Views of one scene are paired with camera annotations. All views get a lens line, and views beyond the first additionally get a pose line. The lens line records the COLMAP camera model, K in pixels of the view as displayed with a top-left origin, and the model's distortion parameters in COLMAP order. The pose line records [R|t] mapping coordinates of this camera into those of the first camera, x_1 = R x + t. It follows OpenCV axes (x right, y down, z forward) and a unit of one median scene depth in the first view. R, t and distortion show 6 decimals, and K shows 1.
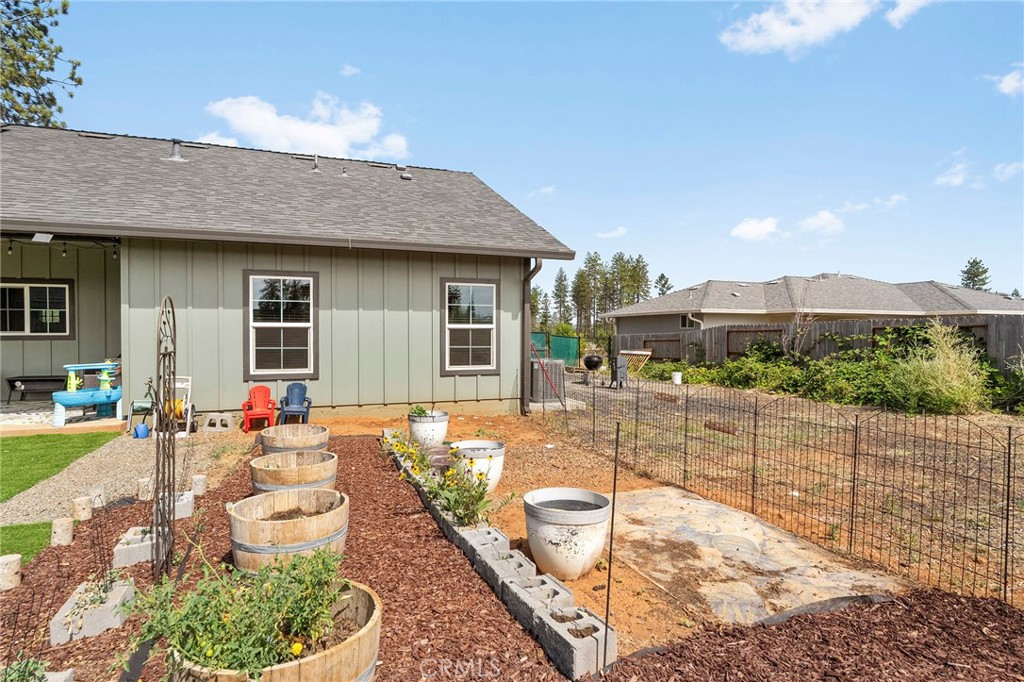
lens RADIAL K [[524.5, 0, 503.8], [0, 524.5, 342.3], [0, 0, 1]] dist [0.000720, -0.000515]
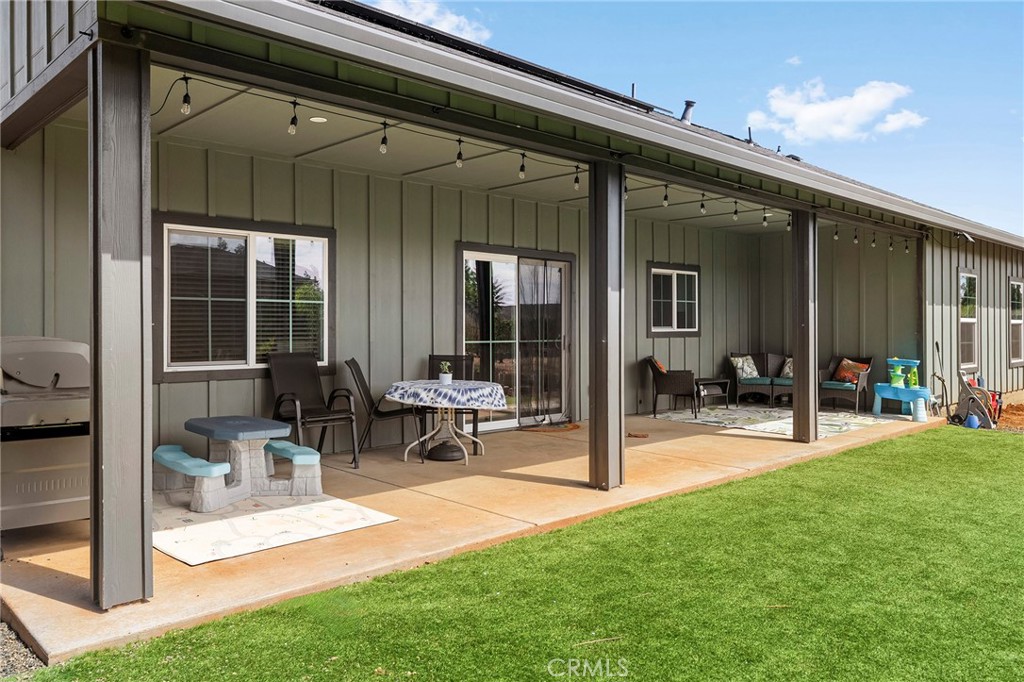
lens RADIAL K [[776.2, 0, 513.0], [0, 776.2, 321.4], [0, 0, 1]] dist [0.007308, 0.003135]
pose [[0.907458, 0.001351, 0.420141, -1.698781], [0.011812, 0.999517, -0.028727, 0.003163], [-0.419977, 0.031032, 0.907004, -0.014639]]
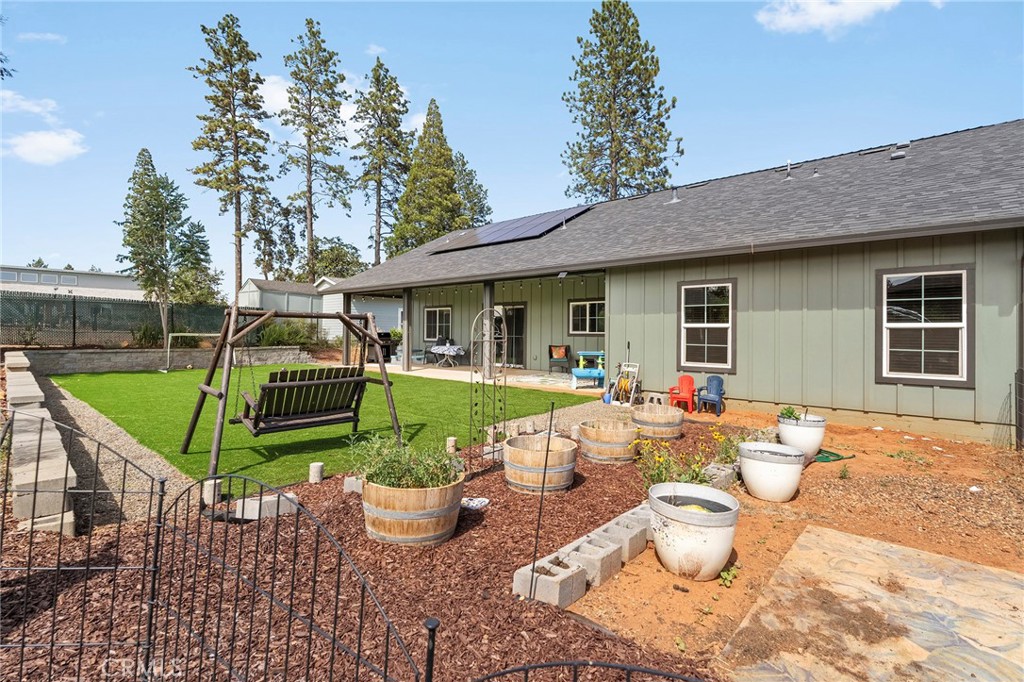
lens RADIAL K [[473.5, 0, 520.6], [0, 473.5, 331.0], [0, 0, 1]] dist [-0.002345, 0.000999]
pose [[0.493588, 0.000258, -0.869696, 0.271448], [-0.021586, 0.999696, -0.011954, 0.000716], [0.869428, 0.024673, 0.493443, 0.097636]]
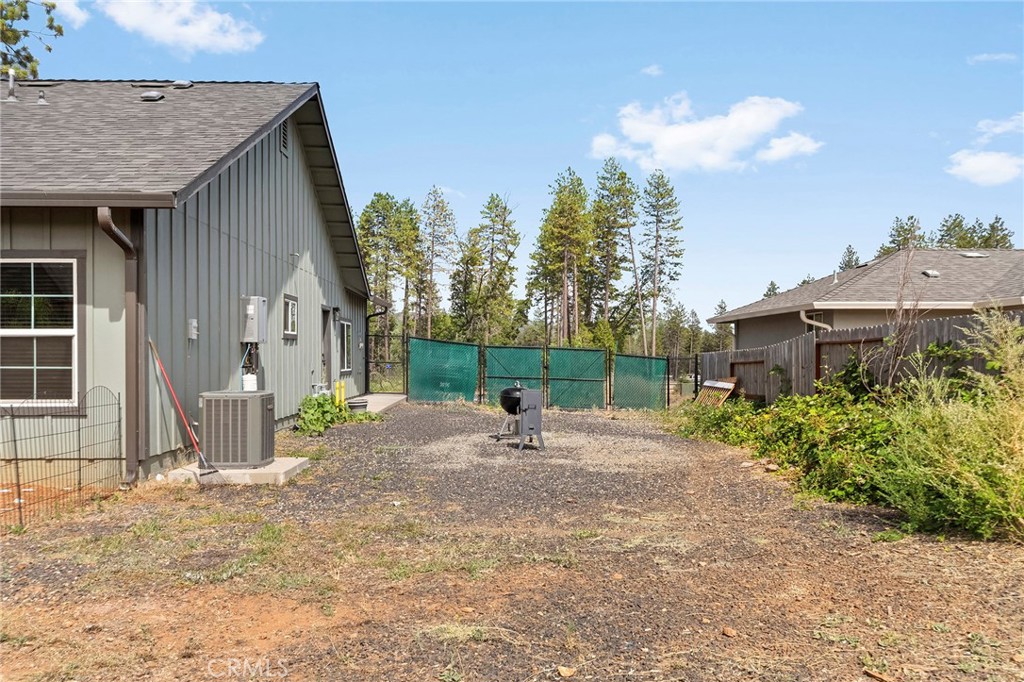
lens RADIAL K [[776.2, 0, 469.3], [0, 776.2, 367.9], [0, 0, 1]] dist [0.007308, 0.003135]
pose [[0.944926, 0.012743, -0.327037, 0.692024], [-0.010621, 0.999909, 0.008274, -0.002952], [0.327112, -0.004345, 0.944975, 0.345966]]
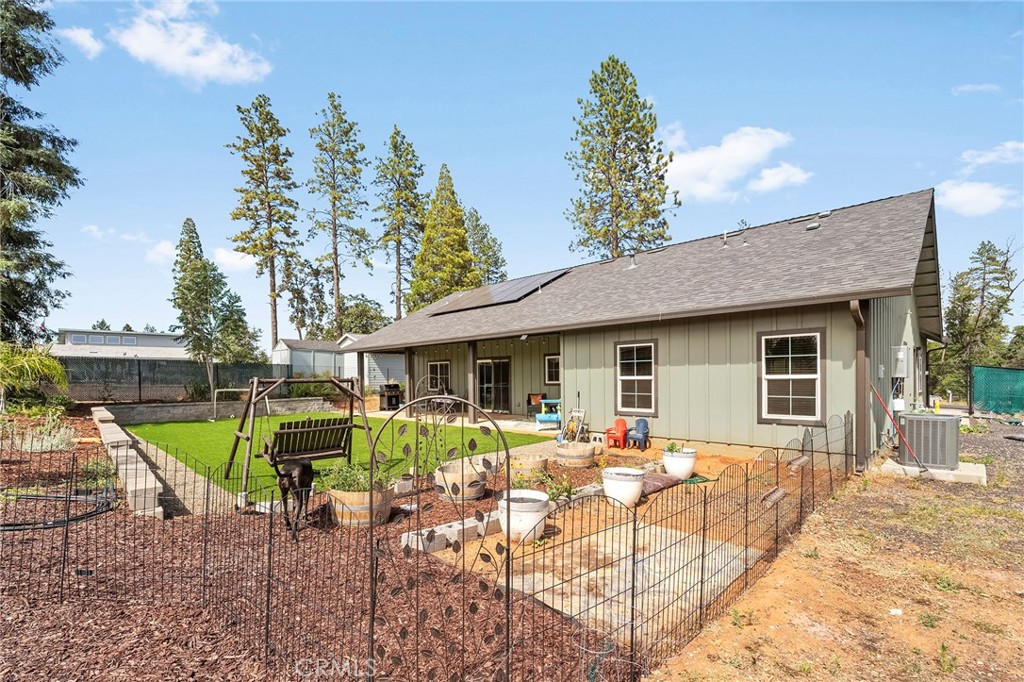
lens RADIAL K [[457.6, 0, 512.9], [0, 457.6, 379.3], [0, 0, 1]] dist [0.000501, -0.001132]
pose [[0.438047, -0.002250, -0.898949, 0.508735], [-0.001909, 0.999992, -0.003433, -0.021778], [0.898950, 0.003219, 0.438040, 0.128715]]
